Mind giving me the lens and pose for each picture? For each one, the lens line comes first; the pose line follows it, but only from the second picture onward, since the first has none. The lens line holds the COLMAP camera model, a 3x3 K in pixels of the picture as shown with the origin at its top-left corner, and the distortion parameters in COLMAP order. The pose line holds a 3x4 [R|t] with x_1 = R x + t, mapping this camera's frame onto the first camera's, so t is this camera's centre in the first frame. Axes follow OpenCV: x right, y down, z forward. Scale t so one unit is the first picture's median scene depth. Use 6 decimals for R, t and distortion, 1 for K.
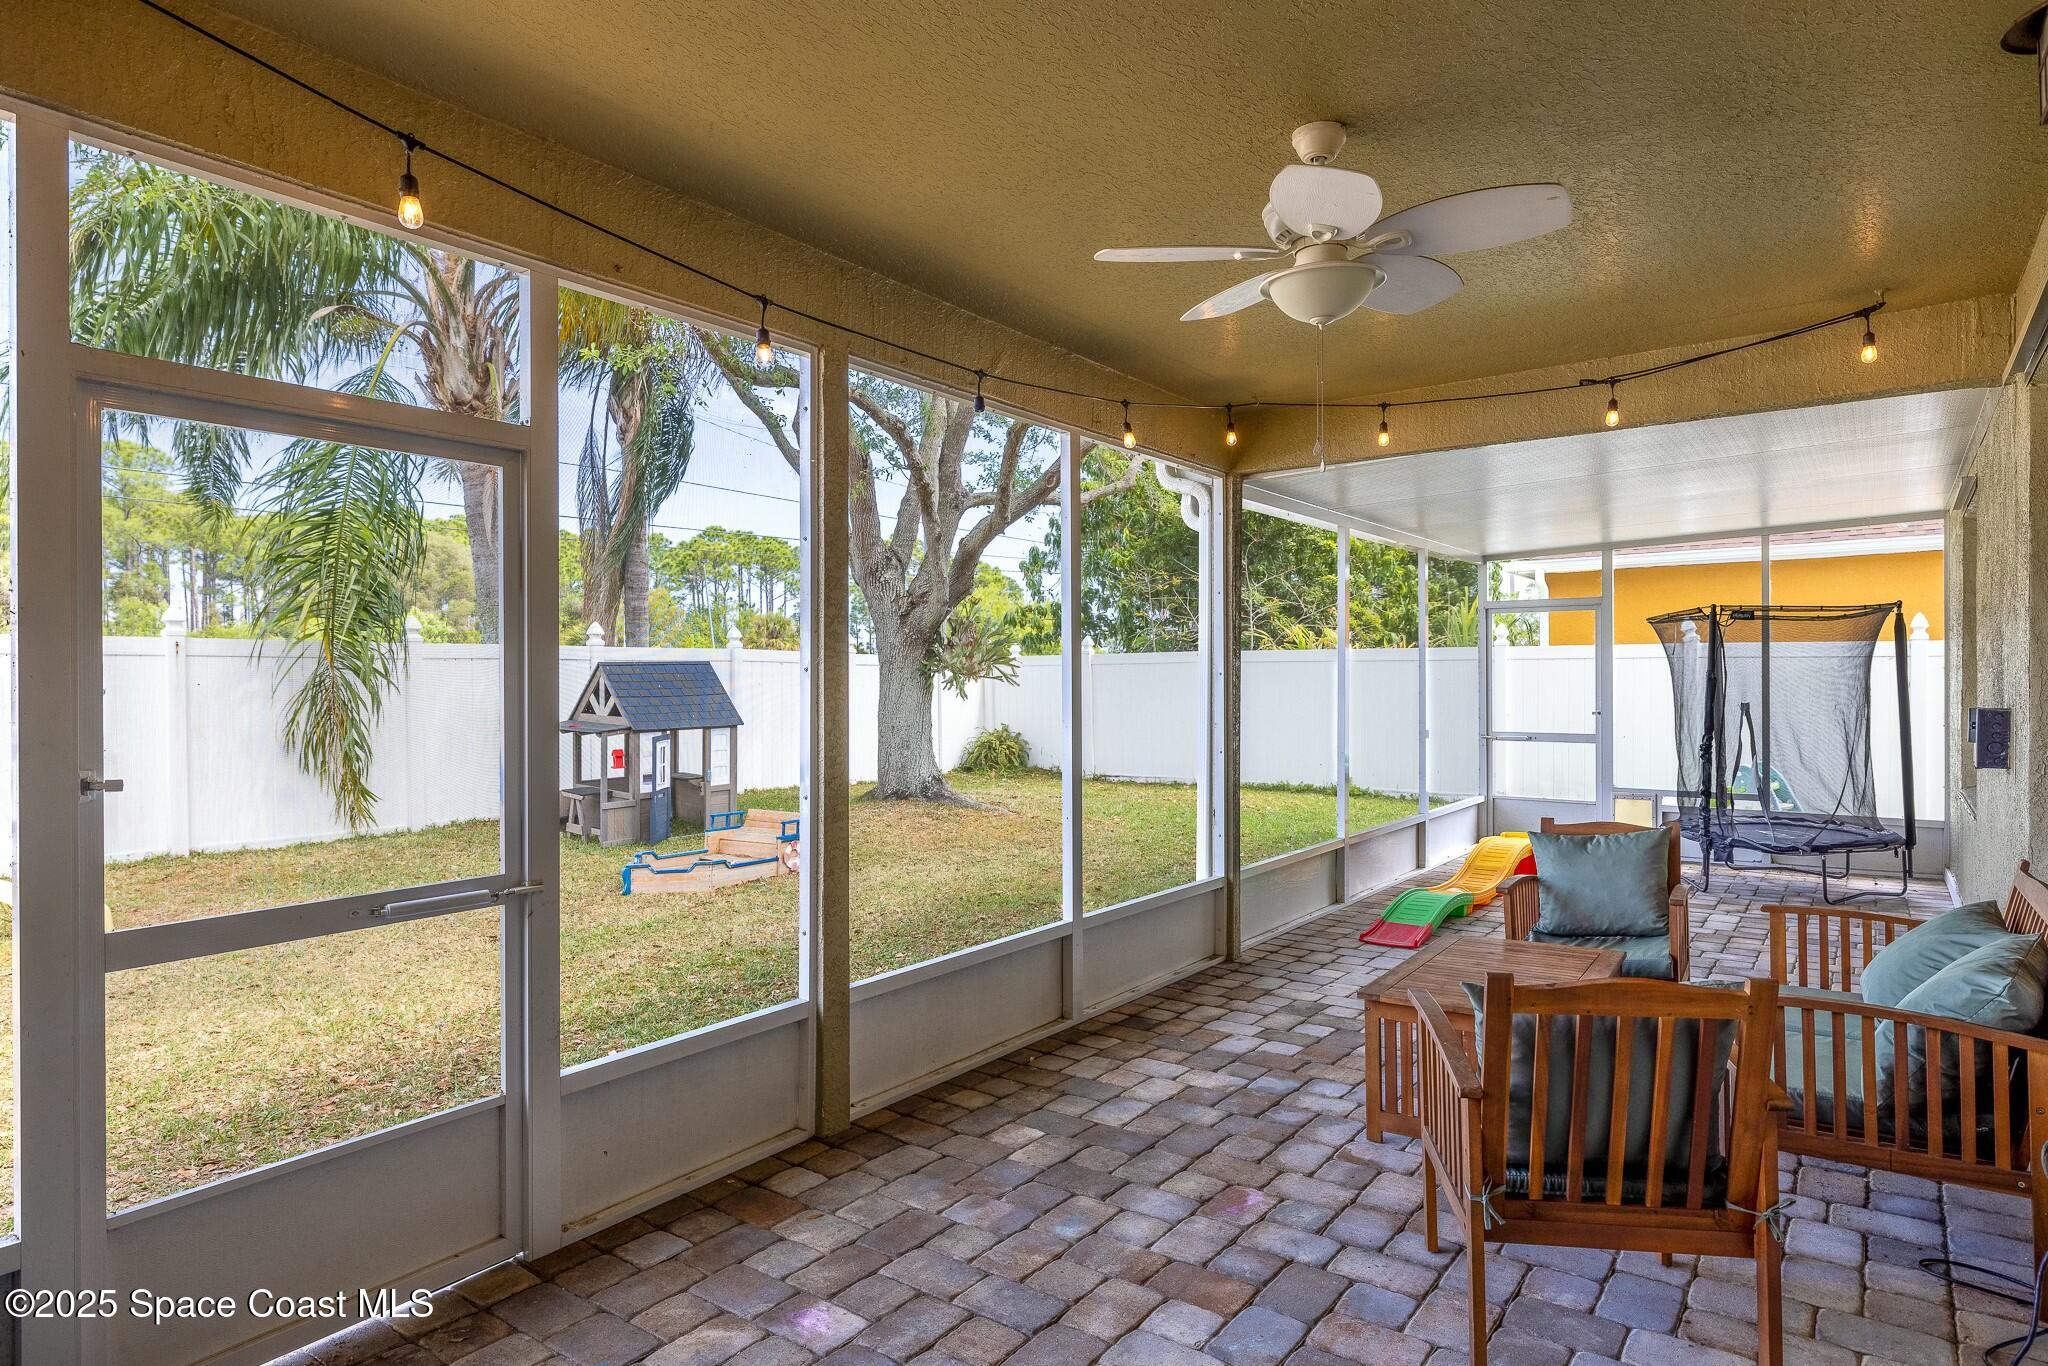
lens RADIAL K [[1166.1, 0, 1025.4], [0, 1166.1, 679.0], [0, 0, 1]] dist [0.000137, 0.000001]
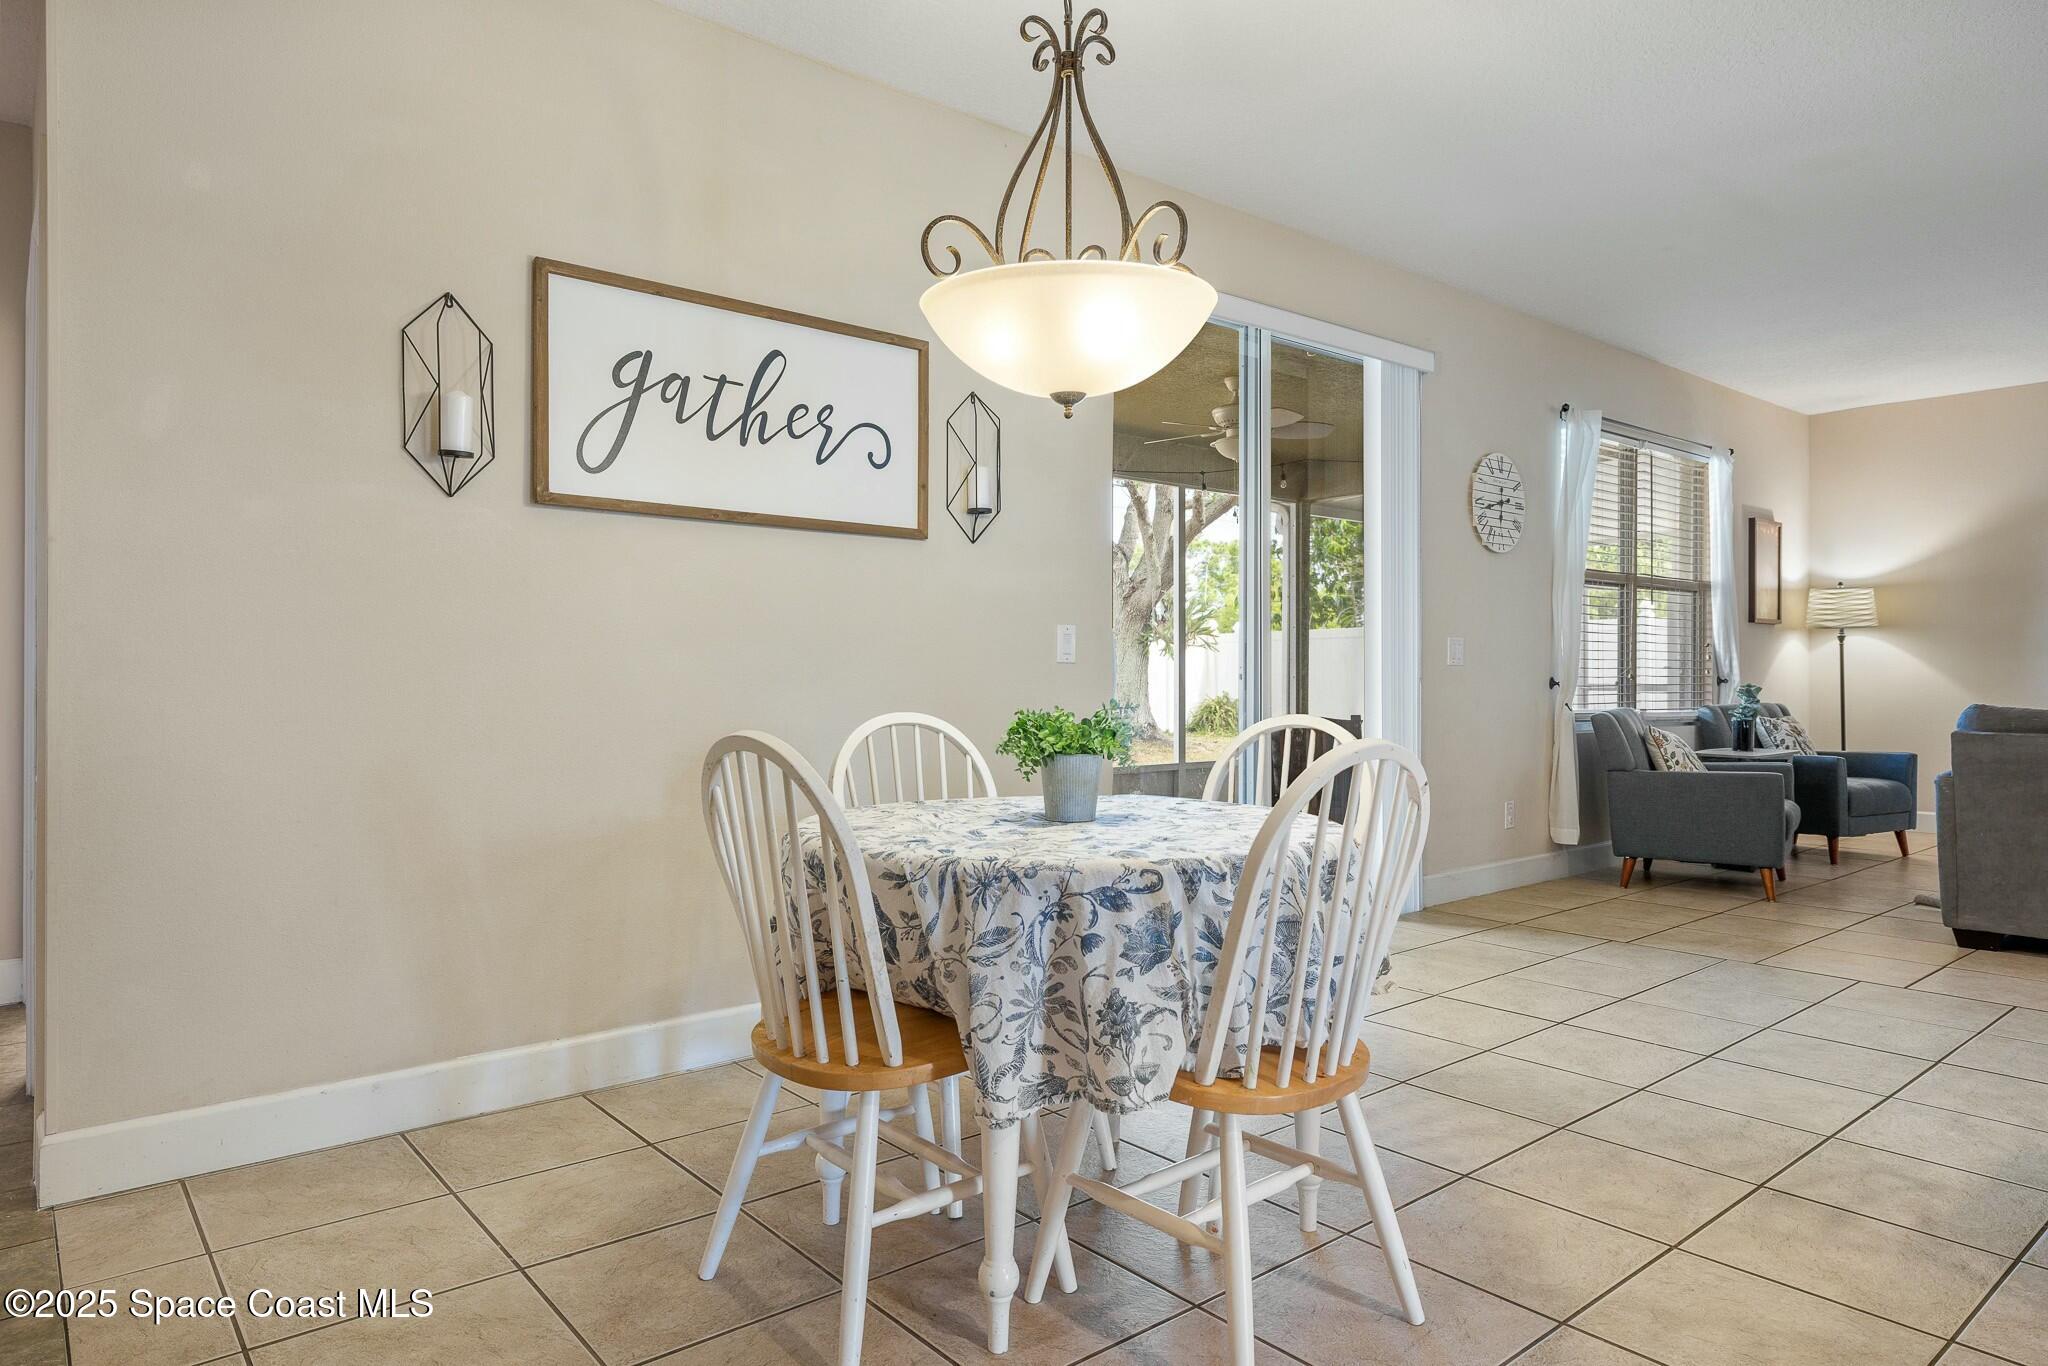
lens RADIAL K [[1235.3, 0, 1022.8], [0, 1235.3, 676.3], [0, 0, 1]] dist [-0.004998, -0.000447]
pose [[0.971313, 0.004606, -0.237759, 0.107320], [-0.003444, 0.999980, 0.005302, 0.025131], [0.237779, -0.004331, 0.971310, -0.342931]]
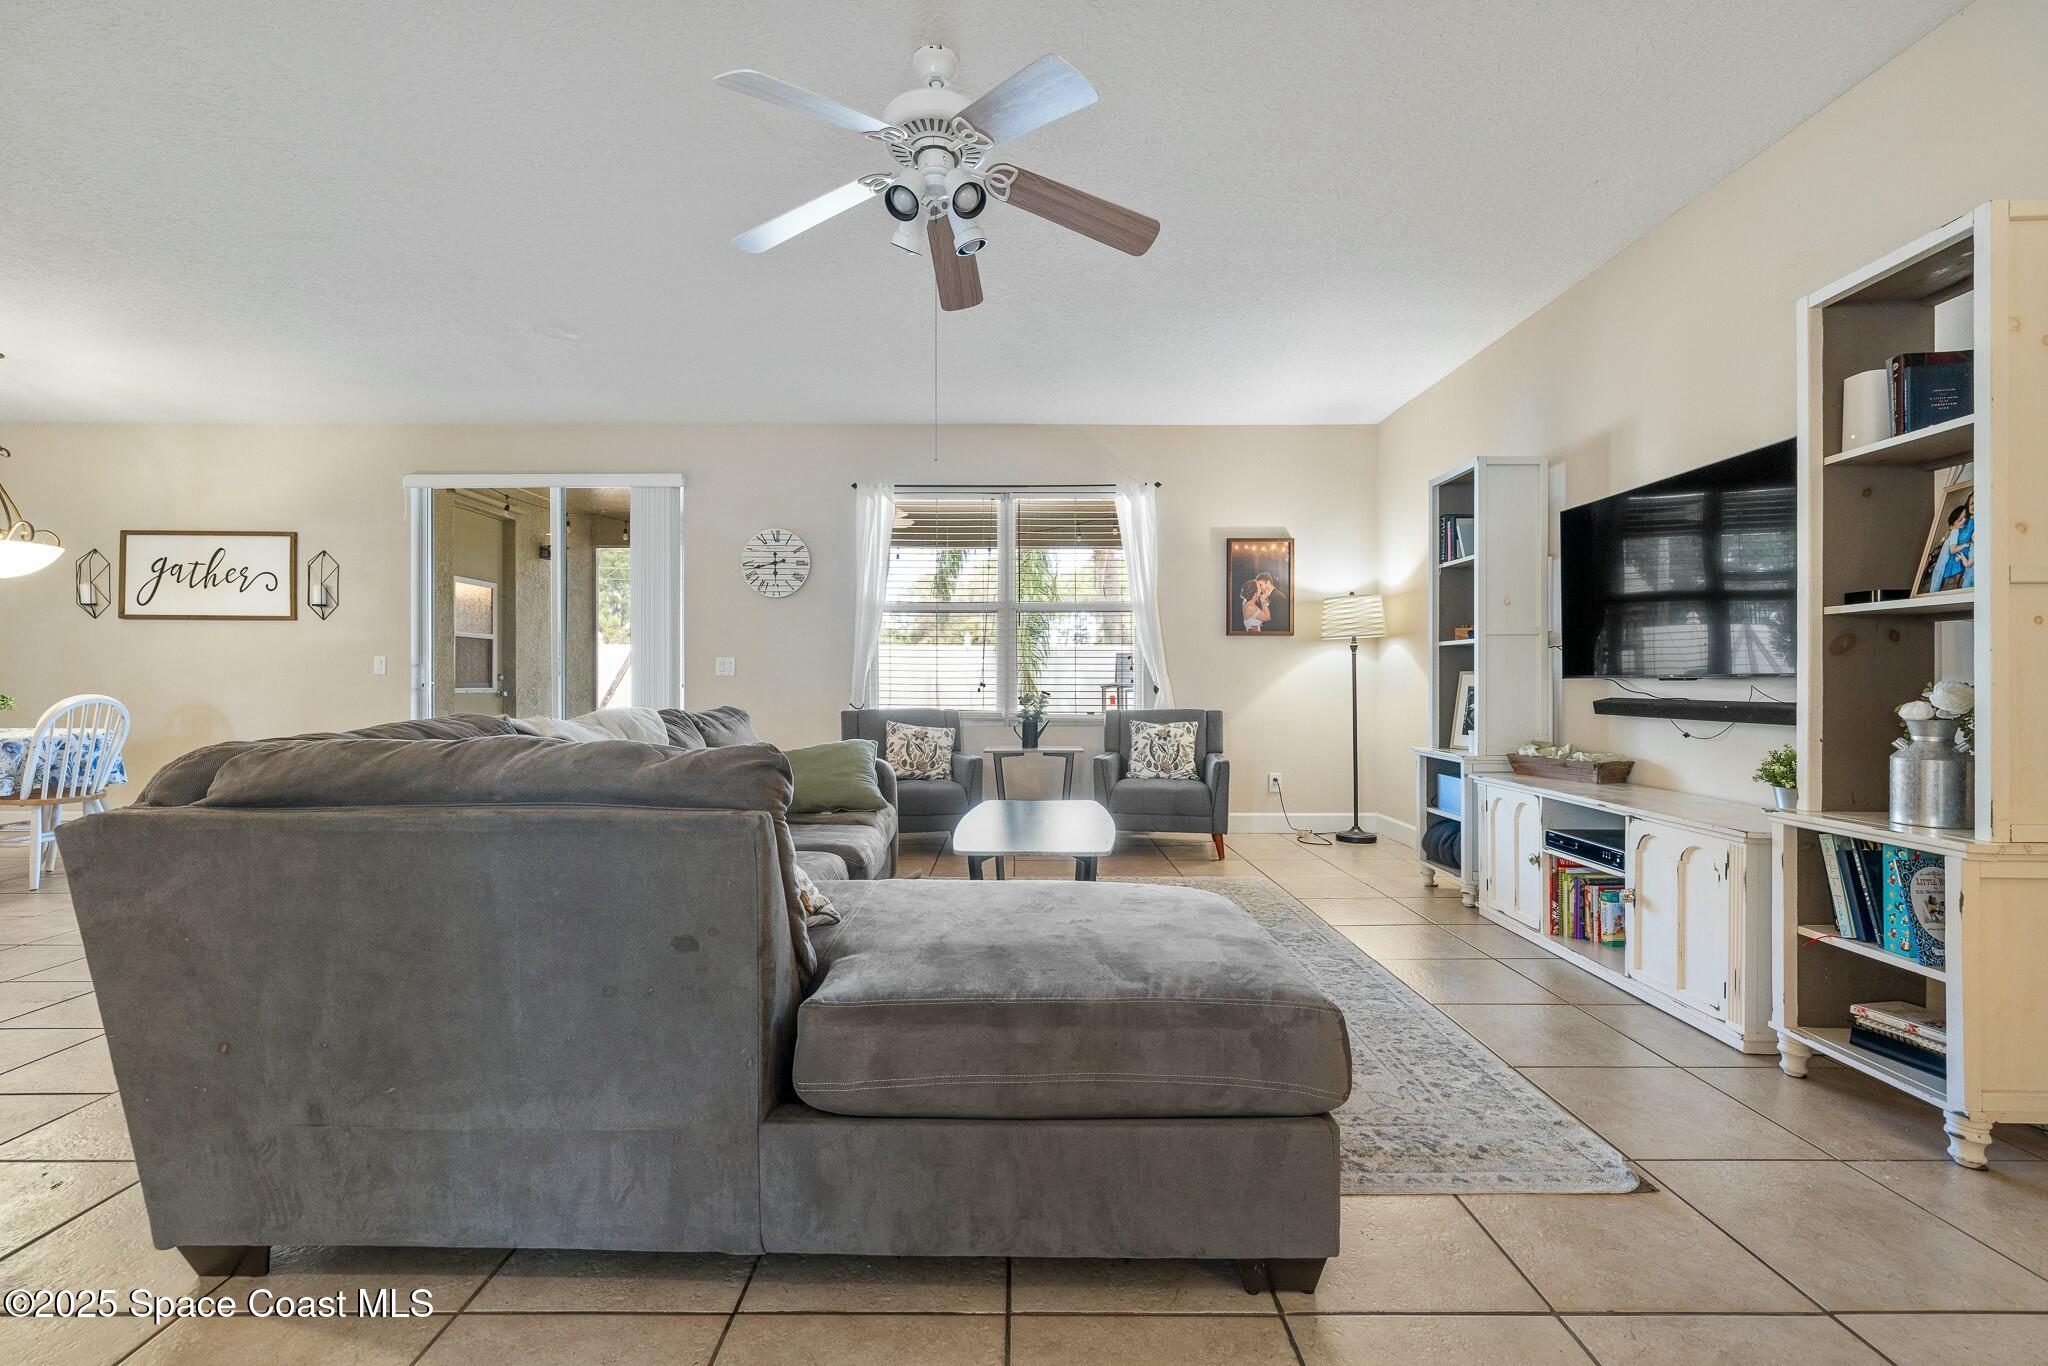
lens RADIAL K [[854.0, 0, 1022.7], [0, 854.0, 680.3], [0, 0, 1]] dist [0.002847, -0.000168]
pose [[0.594283, 0.006860, -0.804227, 2.153023], [-0.003907, 0.999976, 0.005642, 0.012586], [0.804247, -0.000211, 0.594296, 0.959218]]
